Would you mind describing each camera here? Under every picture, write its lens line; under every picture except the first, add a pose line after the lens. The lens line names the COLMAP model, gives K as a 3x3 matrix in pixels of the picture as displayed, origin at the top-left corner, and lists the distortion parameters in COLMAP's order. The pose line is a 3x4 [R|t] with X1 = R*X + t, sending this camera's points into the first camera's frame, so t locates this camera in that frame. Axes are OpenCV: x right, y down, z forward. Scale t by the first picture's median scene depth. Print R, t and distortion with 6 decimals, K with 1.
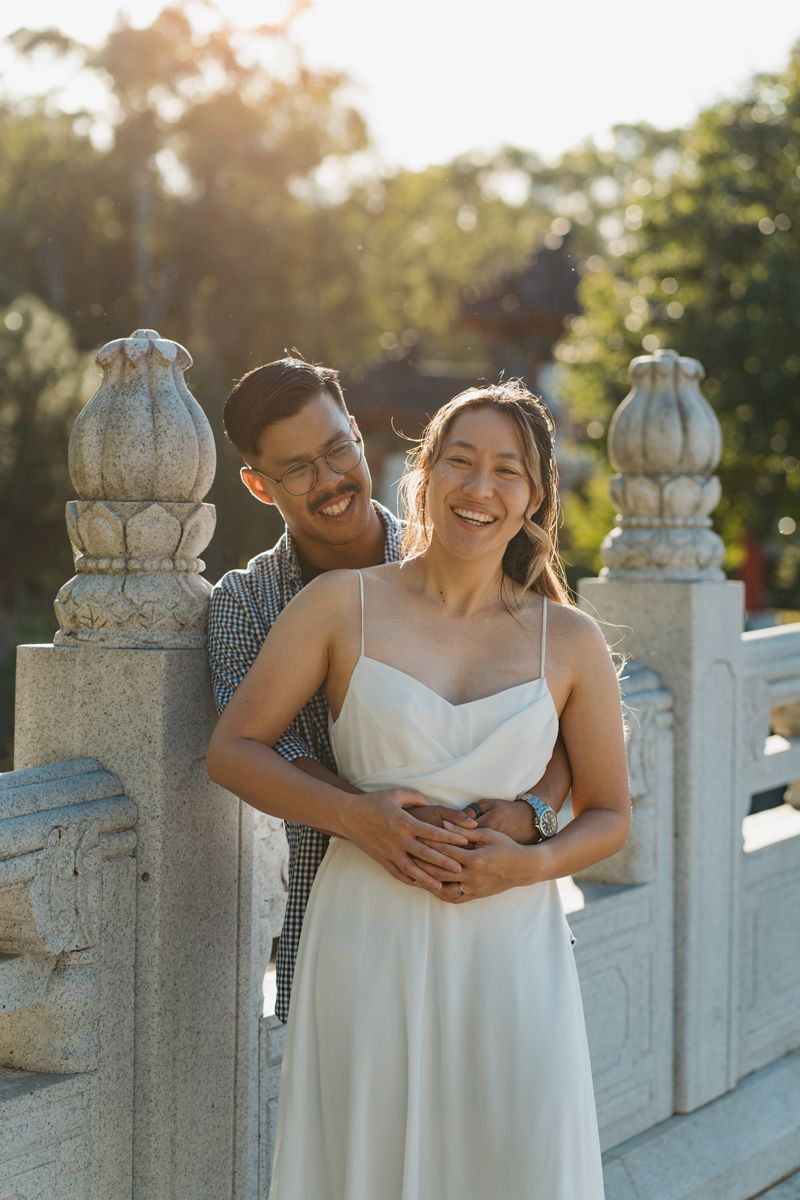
lens RADIAL K [[2847.9, 0, 400.0], [0, 2847.9, 600.0], [0, 0, 1]] dist [0.084310, -0.436005]
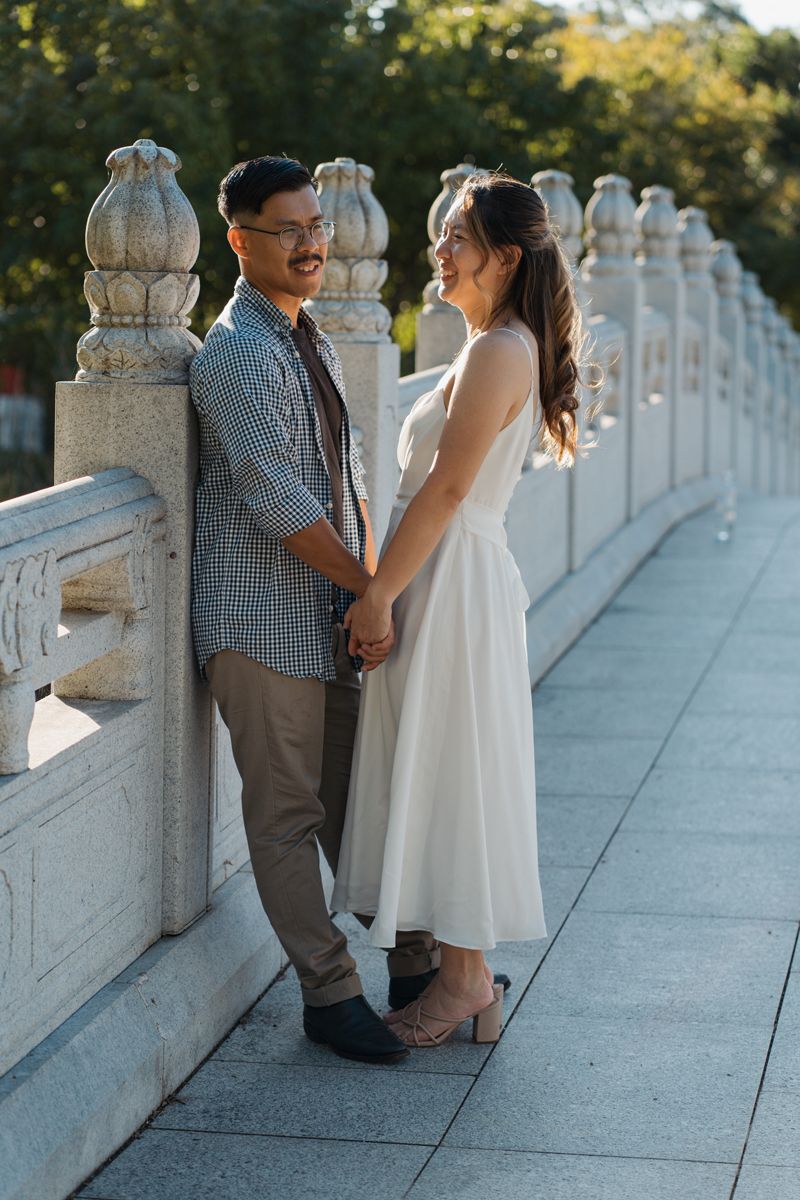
lens RADIAL K [[2847.9, 0, 400.0], [0, 2847.9, 600.0], [0, 0, 1]] dist [0.084310, -0.436005]
pose [[0.946767, -0.022010, 0.321166, -0.407654], [-0.002200, 0.997194, 0.074825, 0.017529], [-0.321912, -0.071548, 0.944062, -0.287627]]
